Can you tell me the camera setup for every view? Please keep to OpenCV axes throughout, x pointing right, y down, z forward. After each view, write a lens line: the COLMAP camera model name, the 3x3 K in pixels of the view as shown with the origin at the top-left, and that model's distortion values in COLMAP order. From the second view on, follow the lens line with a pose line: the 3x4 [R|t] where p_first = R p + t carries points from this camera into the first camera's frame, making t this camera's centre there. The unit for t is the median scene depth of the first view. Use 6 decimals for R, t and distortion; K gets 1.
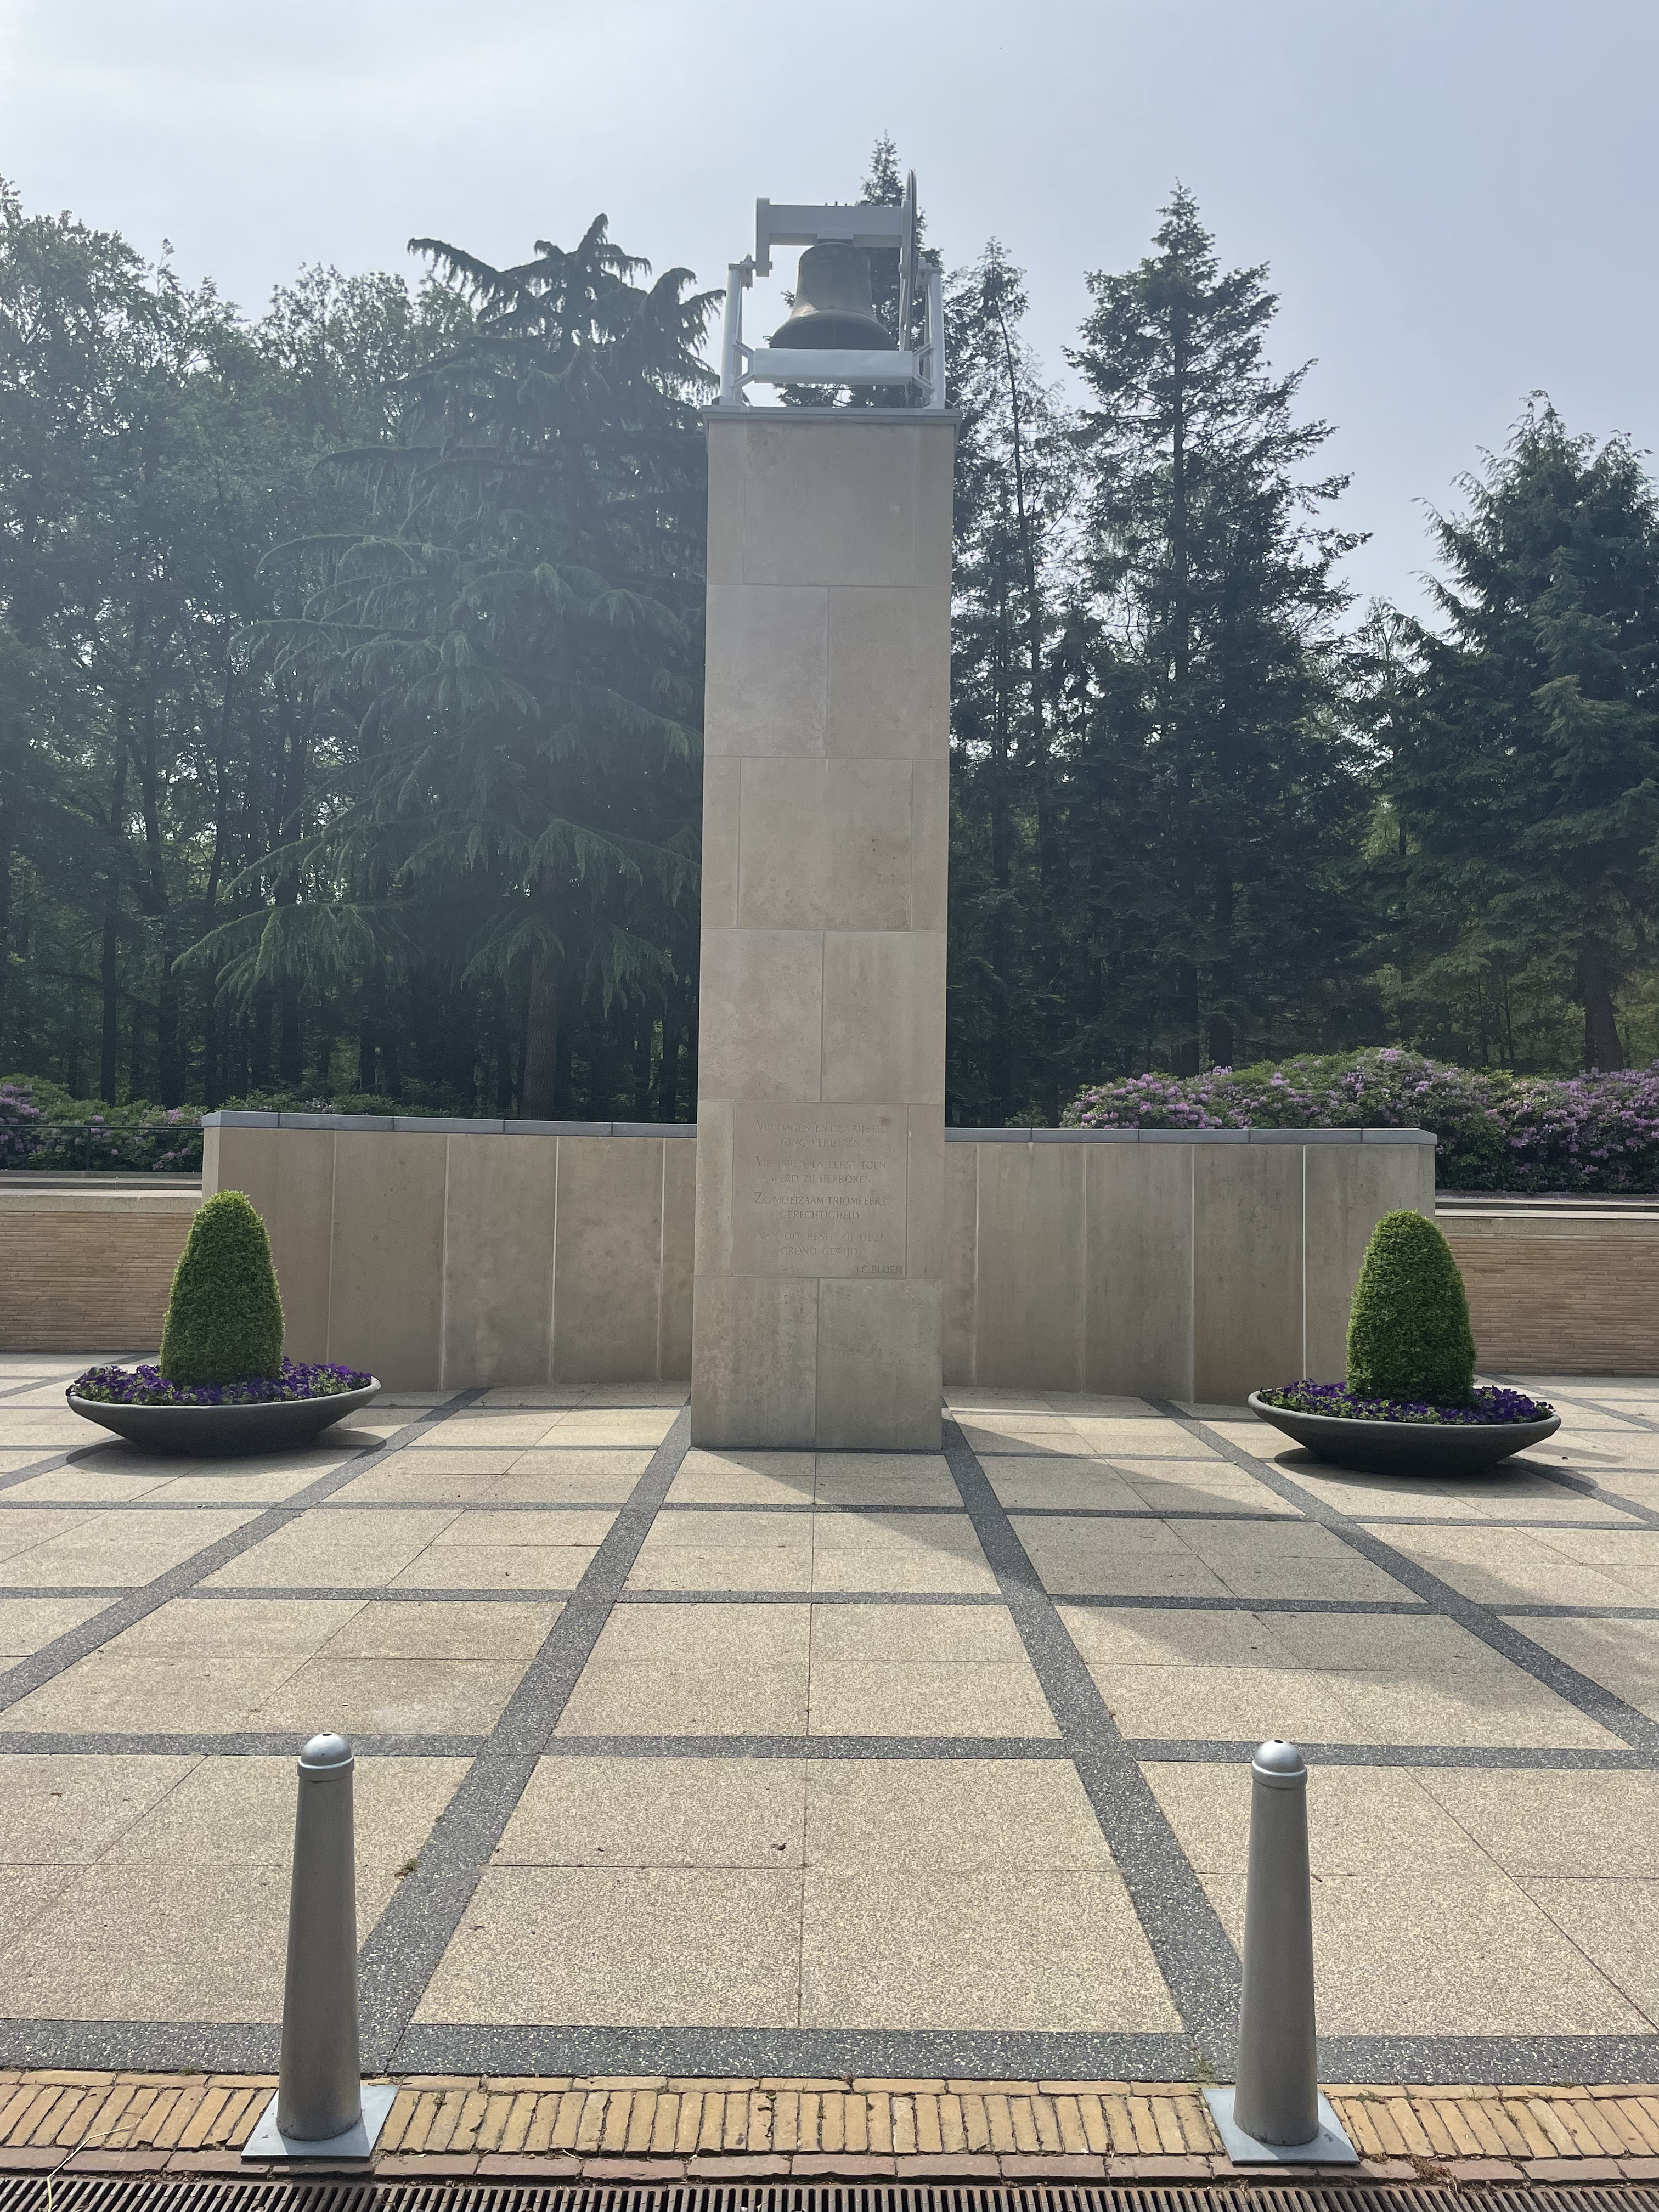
lens RADIAL K [[1692.7, 0, 832.4], [0, 1692.7, 1105.2], [0, 0, 1]] dist [-0.003530, -0.001710]
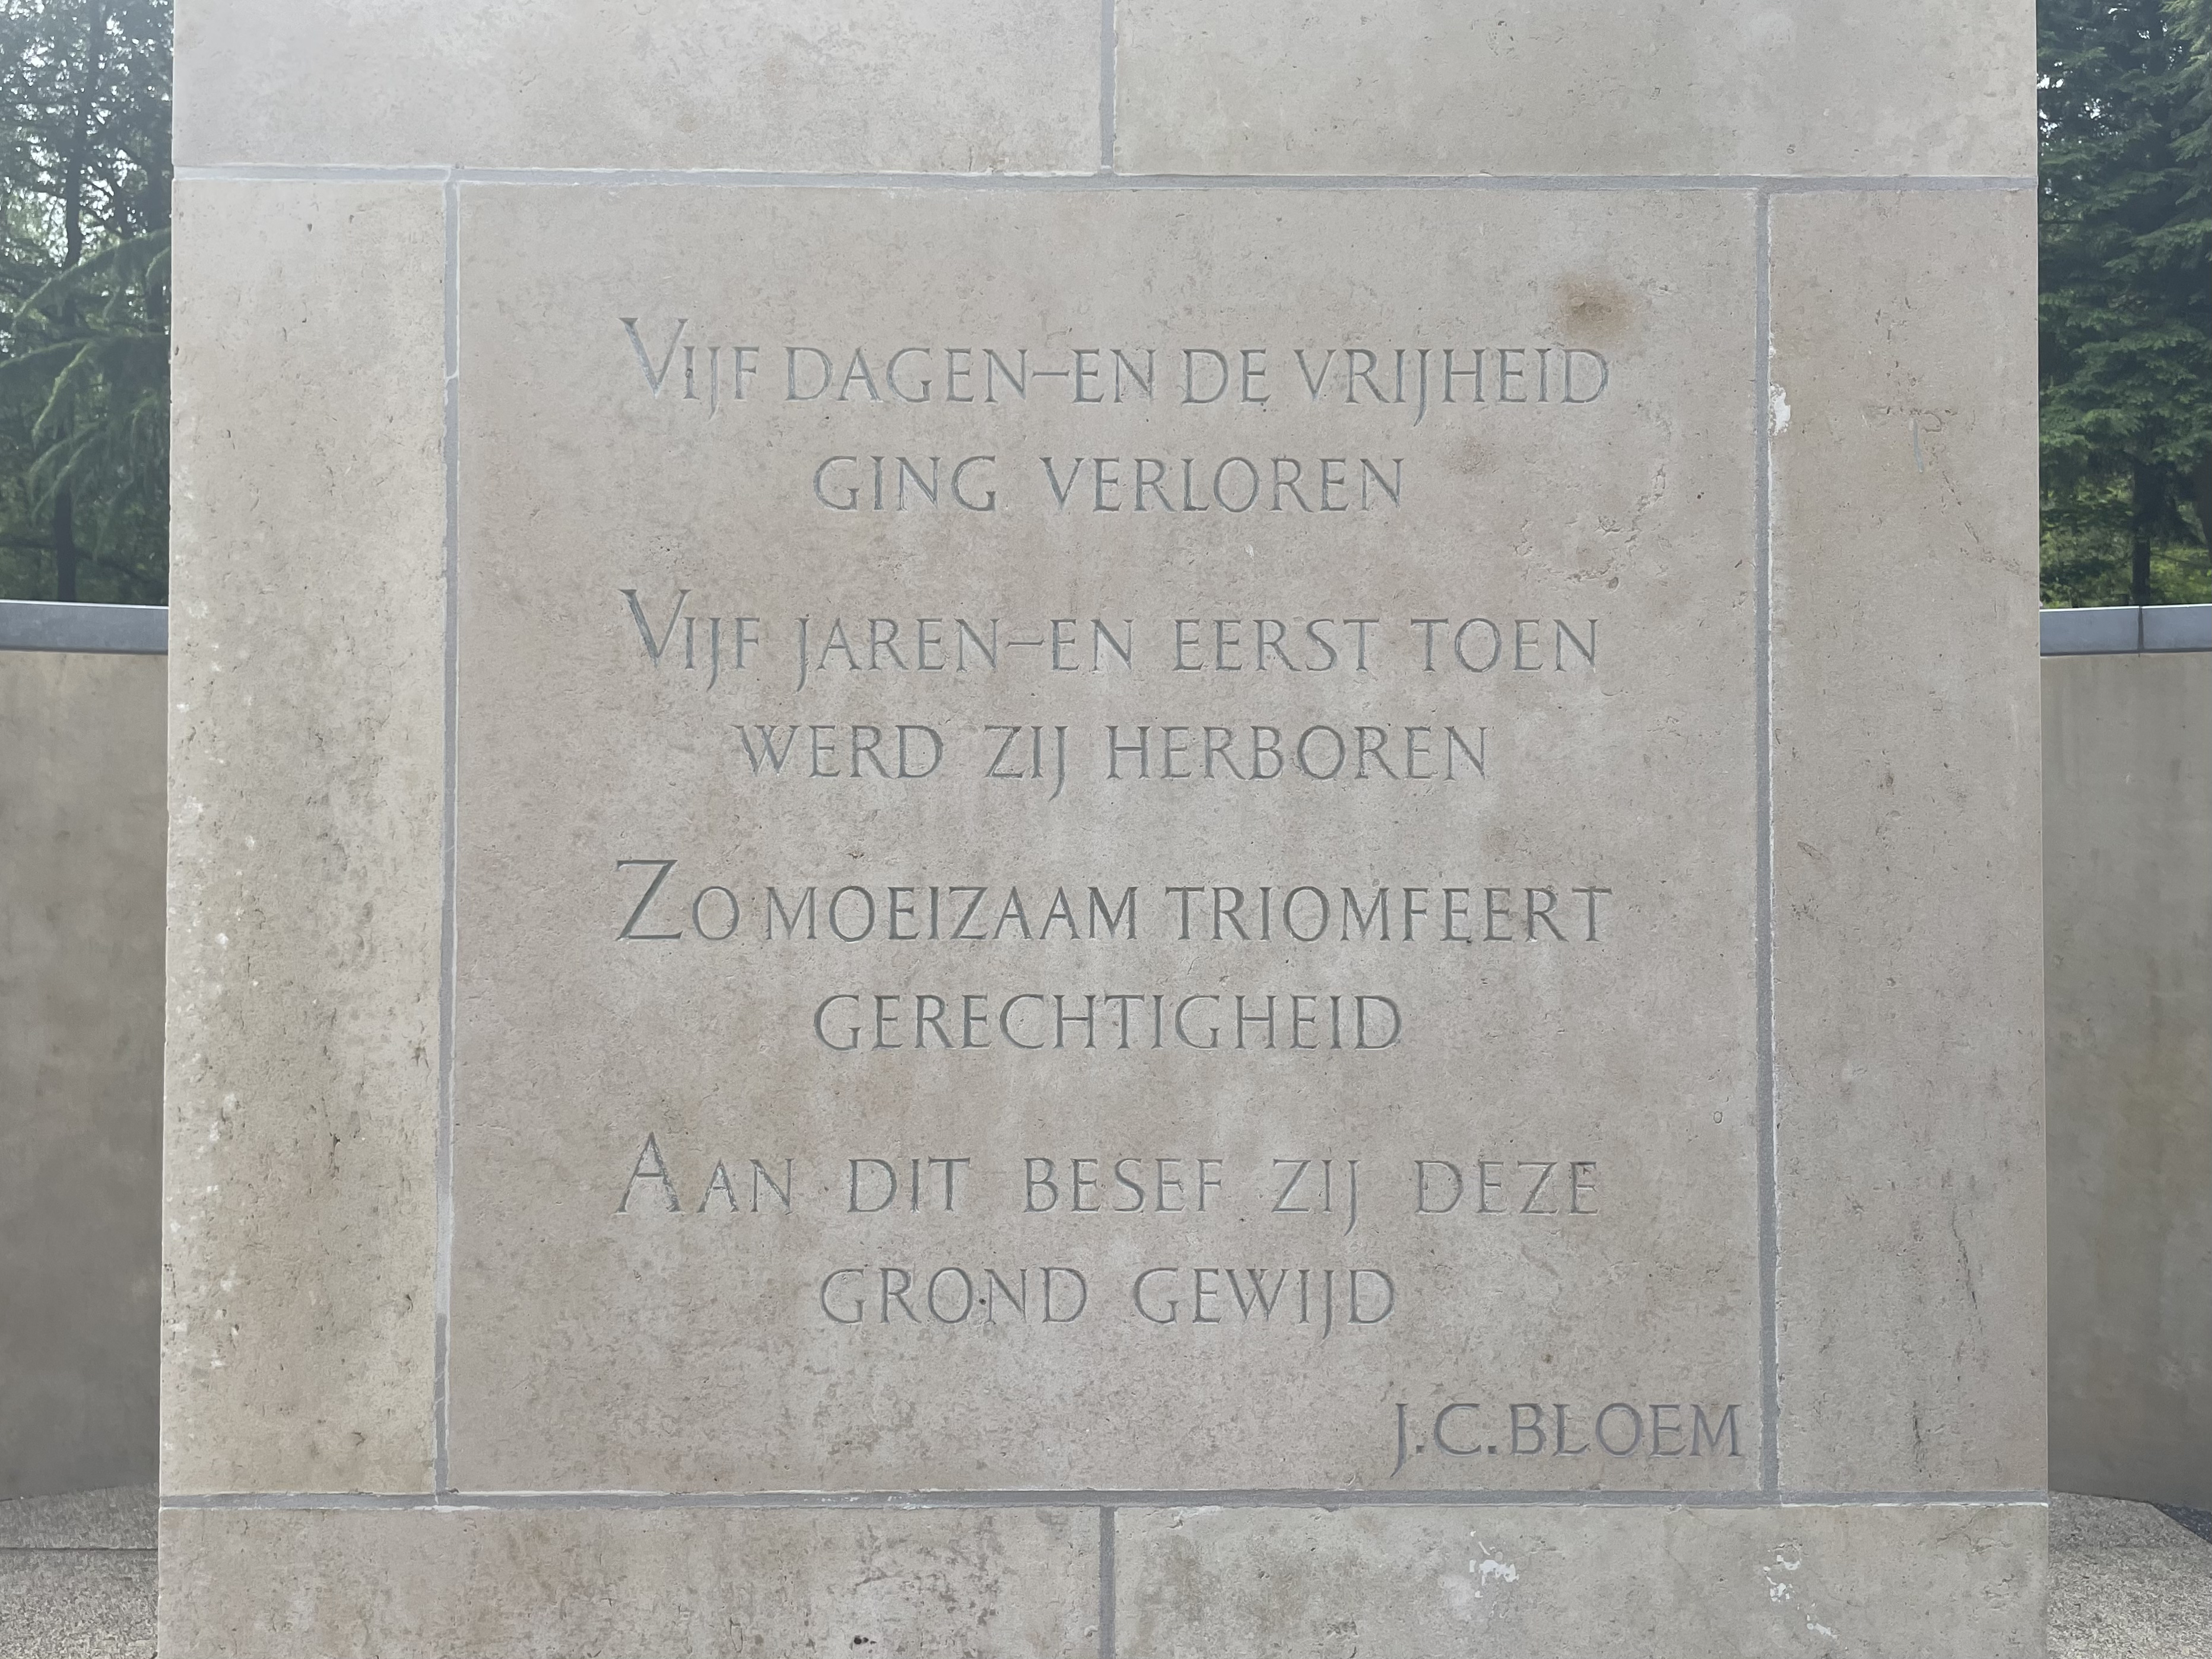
lens RADIAL K [[1692.5, 0, 1104.4], [0, 1692.5, 823.9], [0, 0, 1]] dist [-0.003530, -0.001710]
pose [[0.999434, -0.013006, 0.031016, -0.011778], [0.011263, 0.998382, 0.055737, 0.041676], [-0.031691, -0.055356, 0.997964, 0.866884]]
